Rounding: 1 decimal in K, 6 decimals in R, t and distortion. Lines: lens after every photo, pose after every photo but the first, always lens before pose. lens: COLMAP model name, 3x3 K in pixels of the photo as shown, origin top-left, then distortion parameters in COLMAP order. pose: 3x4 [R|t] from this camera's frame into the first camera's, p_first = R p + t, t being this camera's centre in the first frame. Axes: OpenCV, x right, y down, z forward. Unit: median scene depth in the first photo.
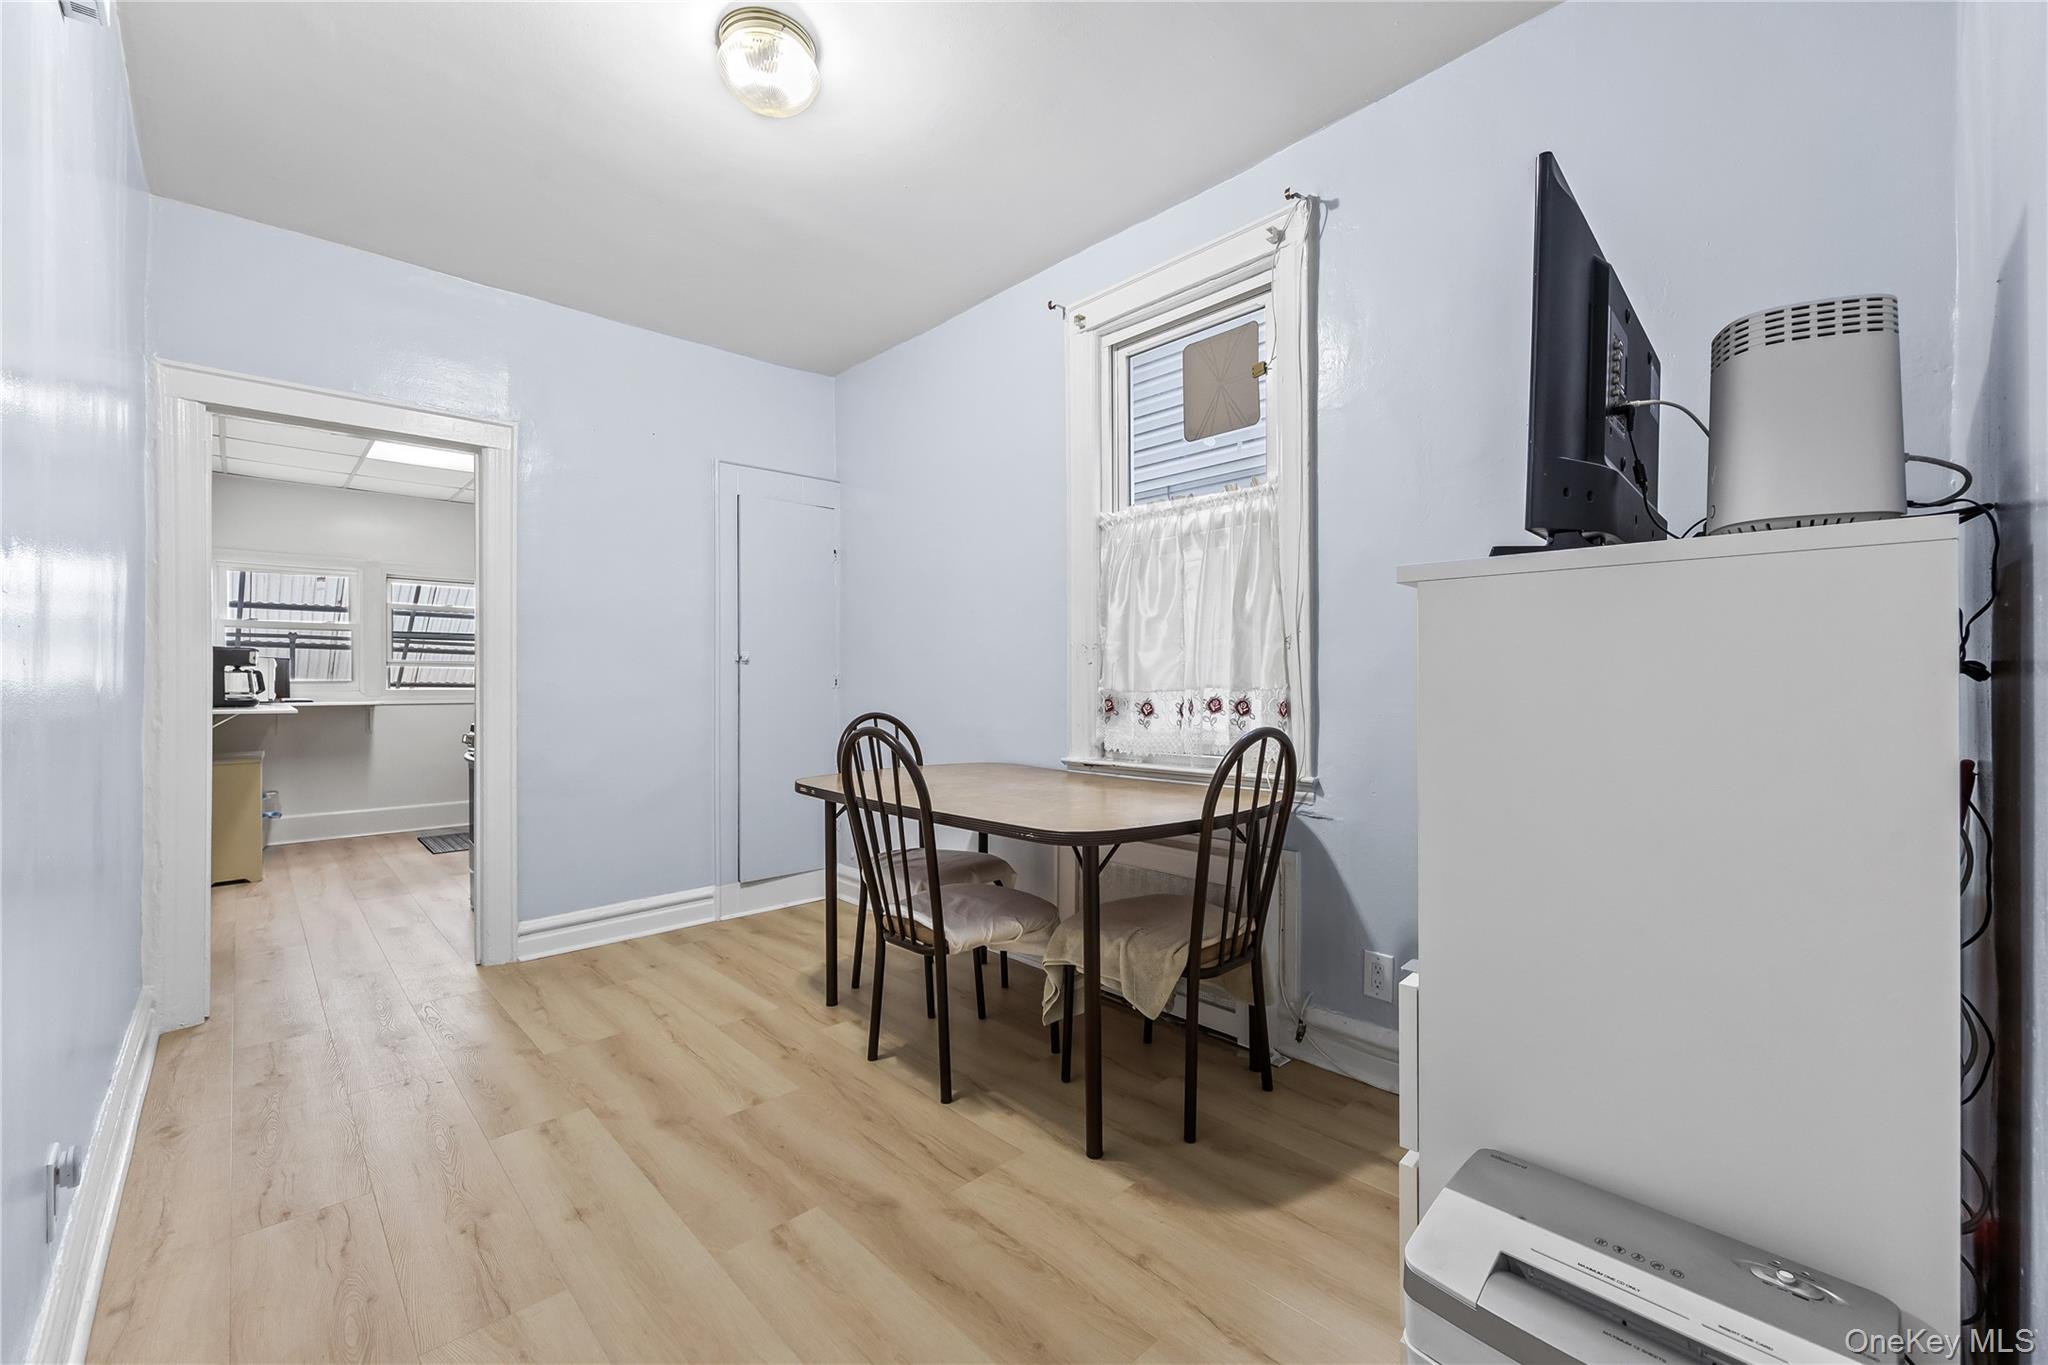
lens RADIAL K [[832.3, 0, 1034.3], [0, 832.3, 676.2], [0, 0, 1]] dist [0.004142, 0.000341]
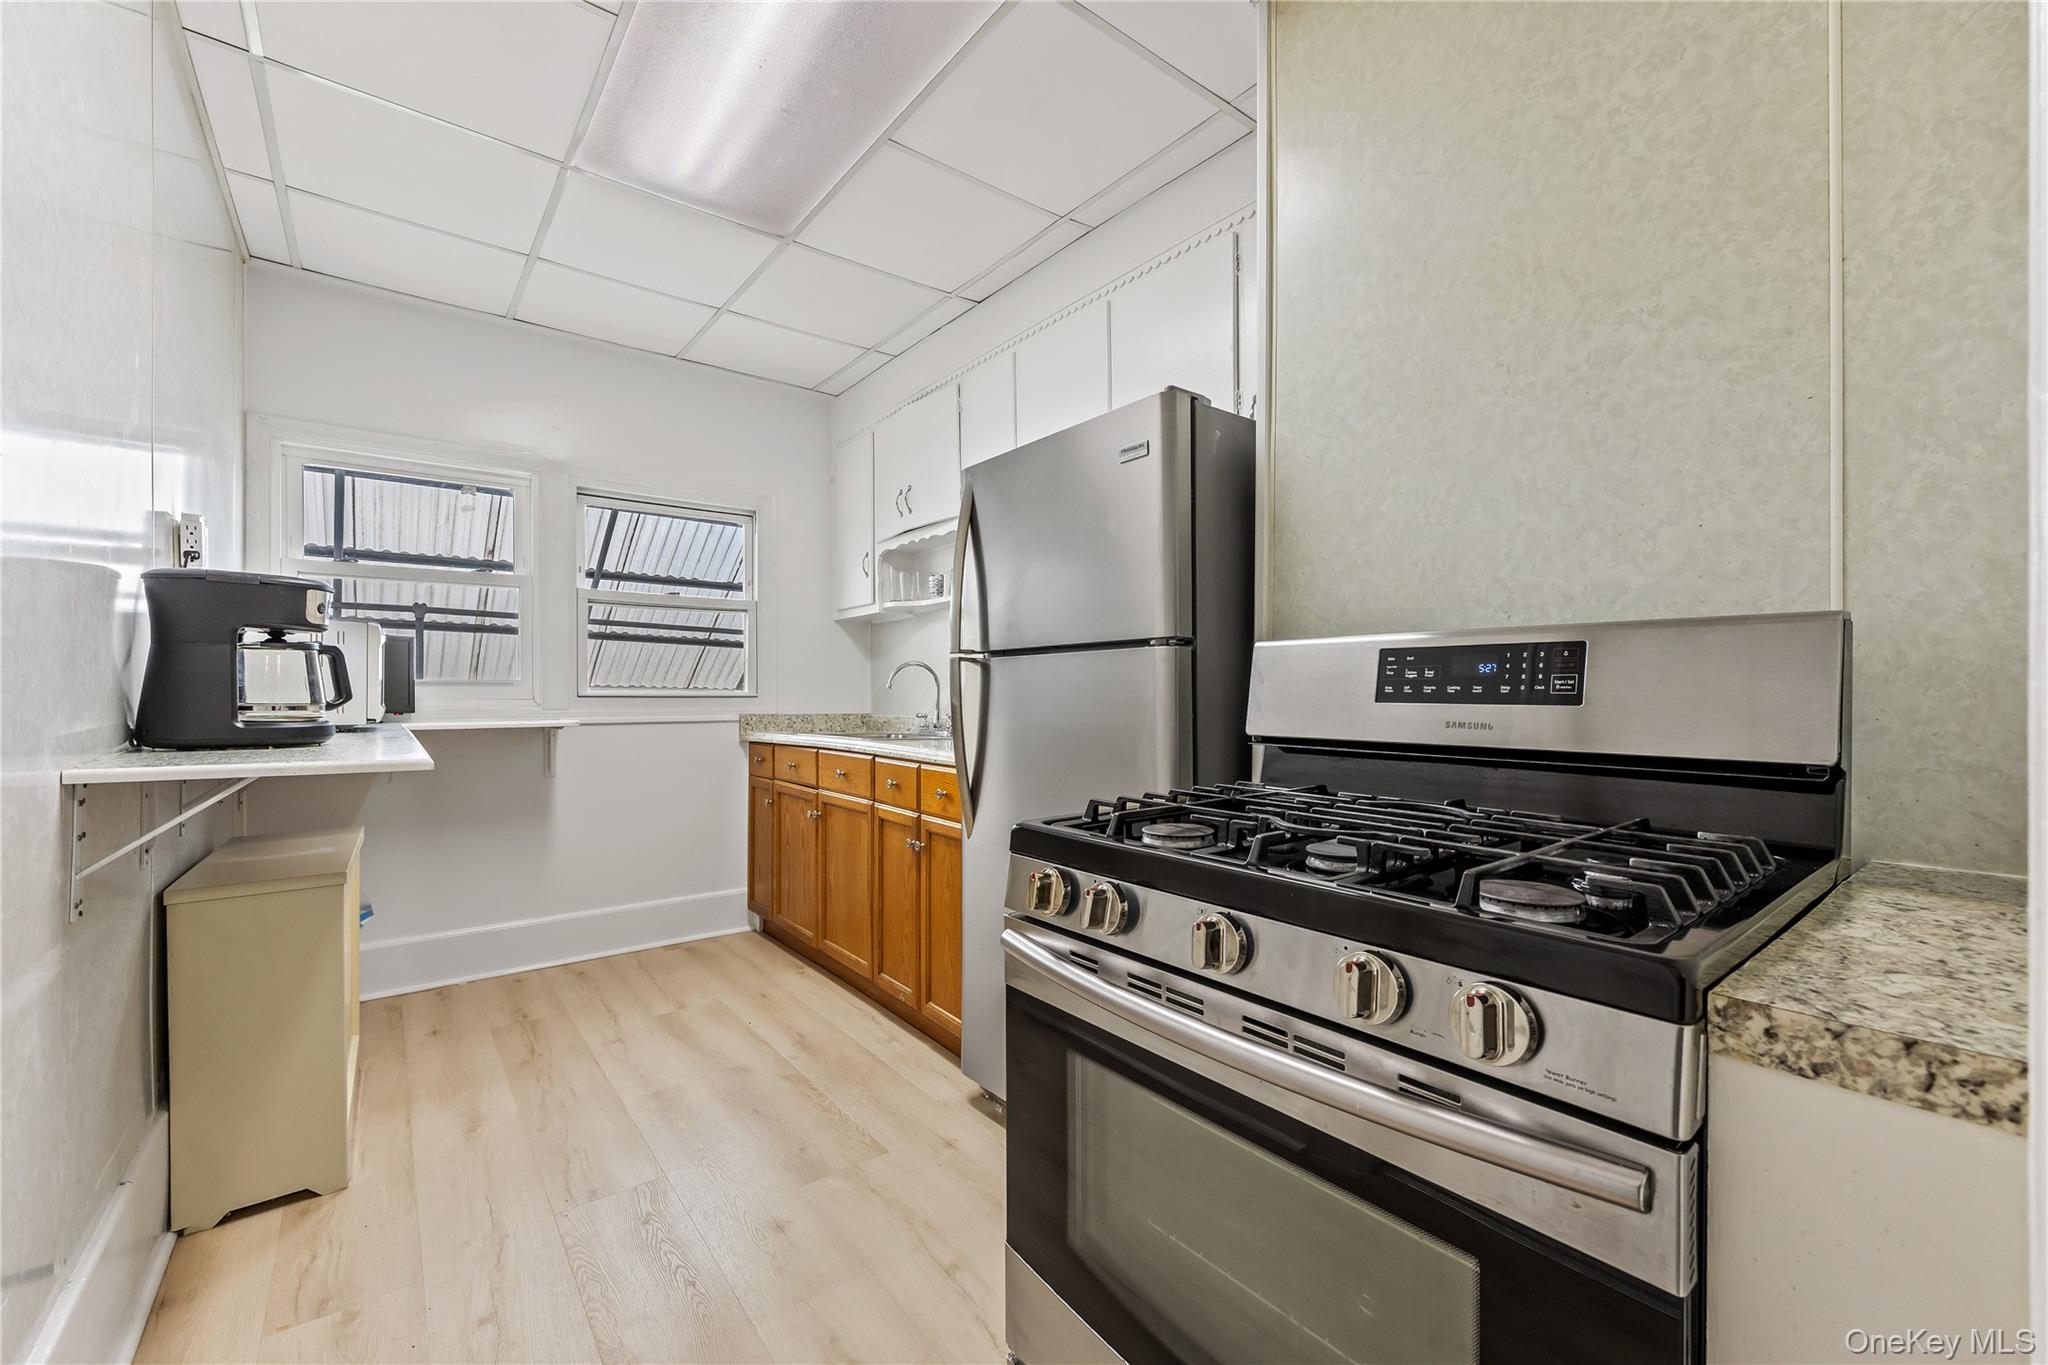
lens RADIAL K [[832.3, 0, 1015.4], [0, 832.3, 692.2], [0, 0, 1]] dist [0.004142, 0.000341]
pose [[0.994362, 0.005313, -0.105905, -0.540170], [-0.004561, 0.999963, 0.007350, 0.009001], [0.105940, -0.006825, 0.994349, 0.608645]]
